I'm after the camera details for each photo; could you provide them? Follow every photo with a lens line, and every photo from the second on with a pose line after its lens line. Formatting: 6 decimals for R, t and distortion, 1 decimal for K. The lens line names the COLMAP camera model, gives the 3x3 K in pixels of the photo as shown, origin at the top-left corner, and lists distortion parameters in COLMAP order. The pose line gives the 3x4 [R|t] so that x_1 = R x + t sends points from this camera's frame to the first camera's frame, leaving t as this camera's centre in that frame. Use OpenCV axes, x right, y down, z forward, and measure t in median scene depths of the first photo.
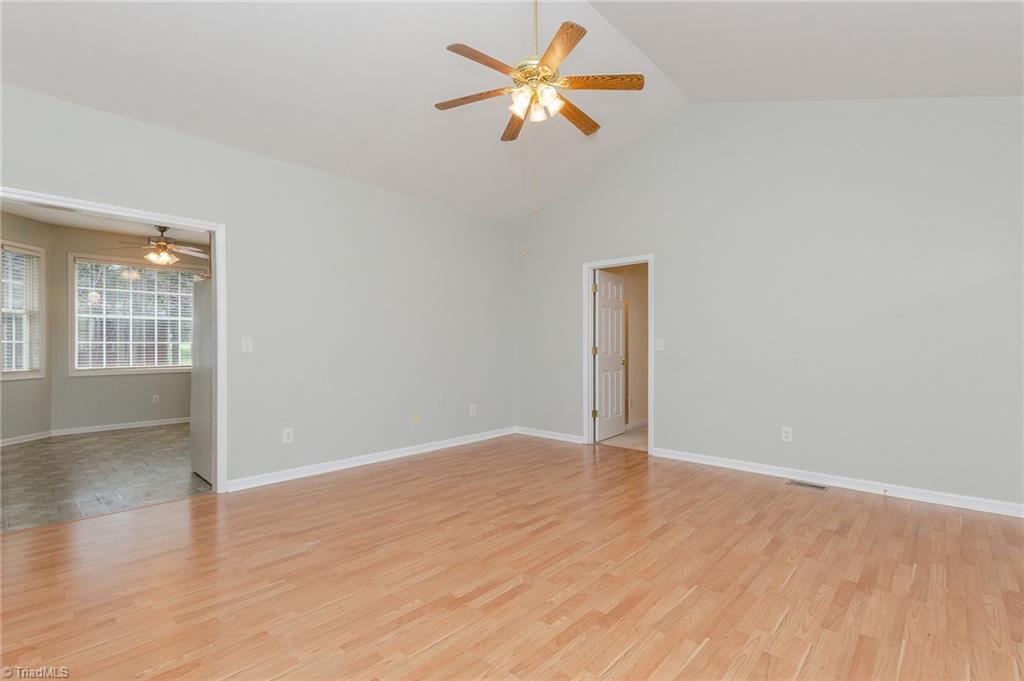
lens RADIAL K [[455.3, 0, 493.8], [0, 455.3, 348.3], [0, 0, 1]] dist [0.000830, 0.000212]
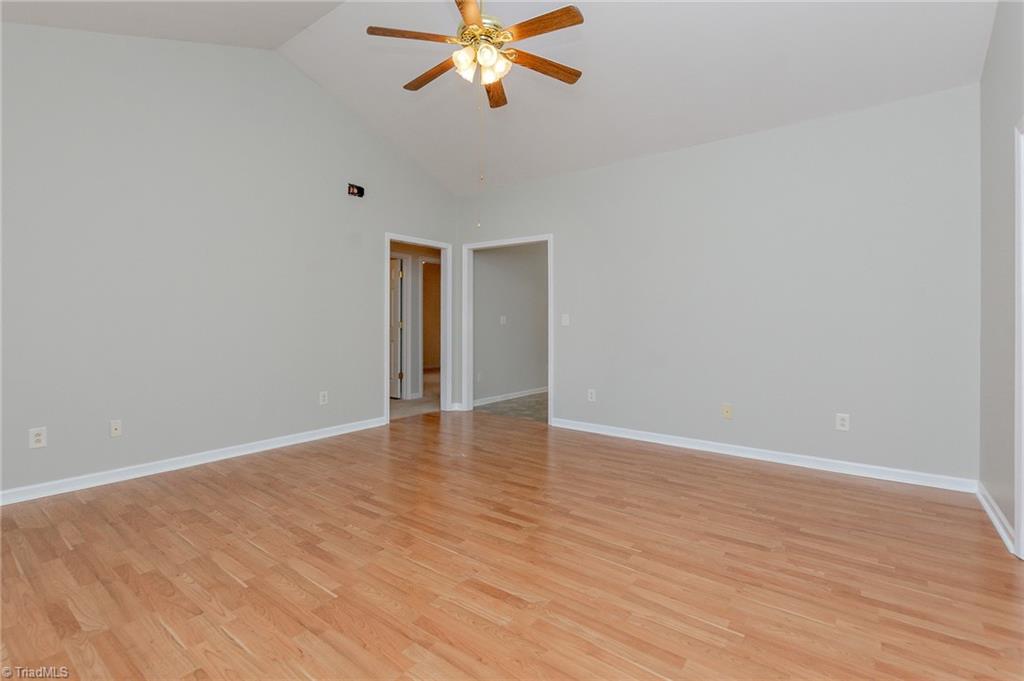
lens RADIAL K [[463.8, 0, 533.8], [0, 463.8, 323.9], [0, 0, 1]] dist [0.001872, -0.000105]
pose [[0.159226, 0.006915, -0.987218, 1.016386], [-0.010374, 0.999932, 0.005330, -0.002089], [0.987188, 0.009393, 0.159287, 0.909427]]
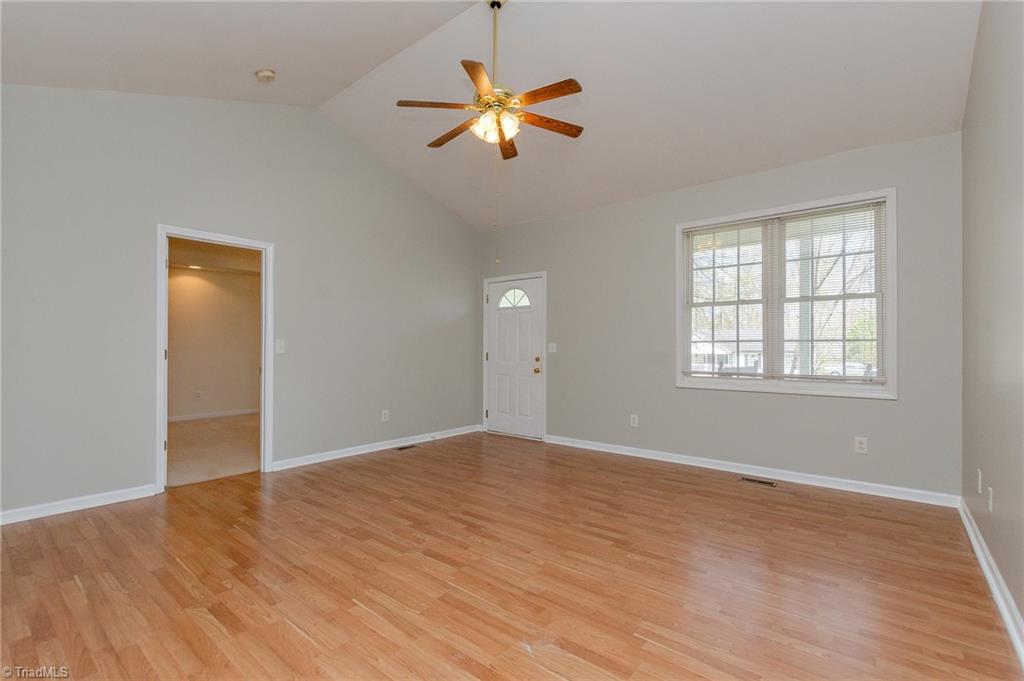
lens RADIAL K [[477.3, 0, 521.8], [0, 477.3, 343.5], [0, 0, 1]] dist [0.001127, 0.000087]
pose [[-0.091309, 0.011715, 0.995754, -1.005938], [0.001326, 0.999931, -0.011643, 0.001104], [-0.995822, 0.000257, -0.091319, 0.993063]]
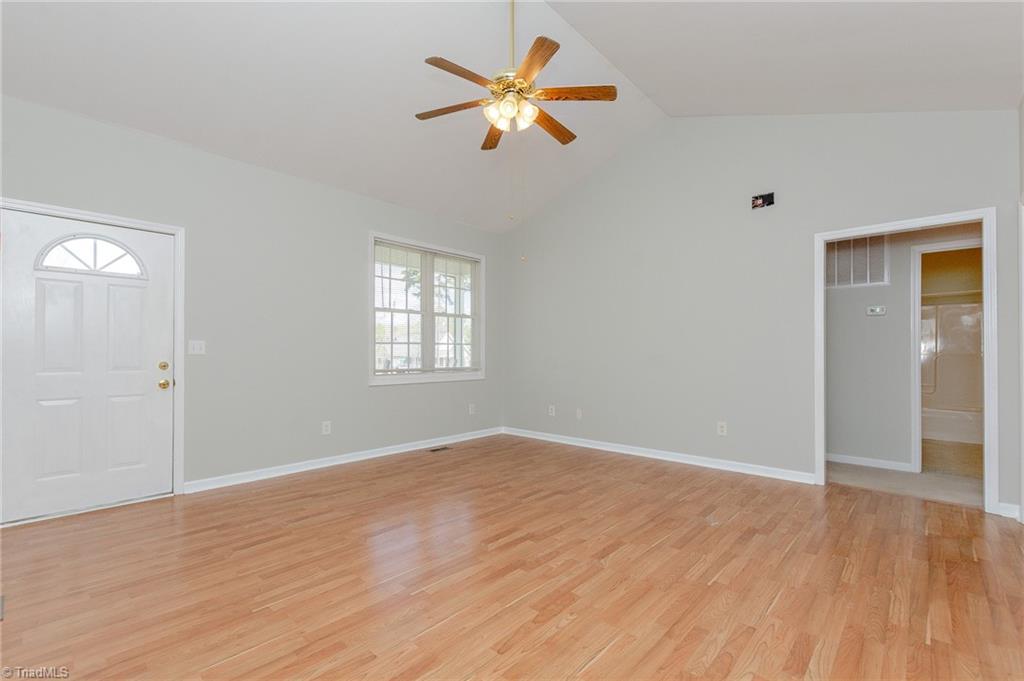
lens RADIAL K [[455.3, 0, 493.8], [0, 455.3, 348.3], [0, 0, 1]] dist [0.000830, 0.000212]
pose [[-0.999564, 0.001482, -0.029487, 0.156146], [0.001616, 0.999989, -0.004514, 0.005043], [0.029480, -0.004560, -0.999555, 1.942403]]
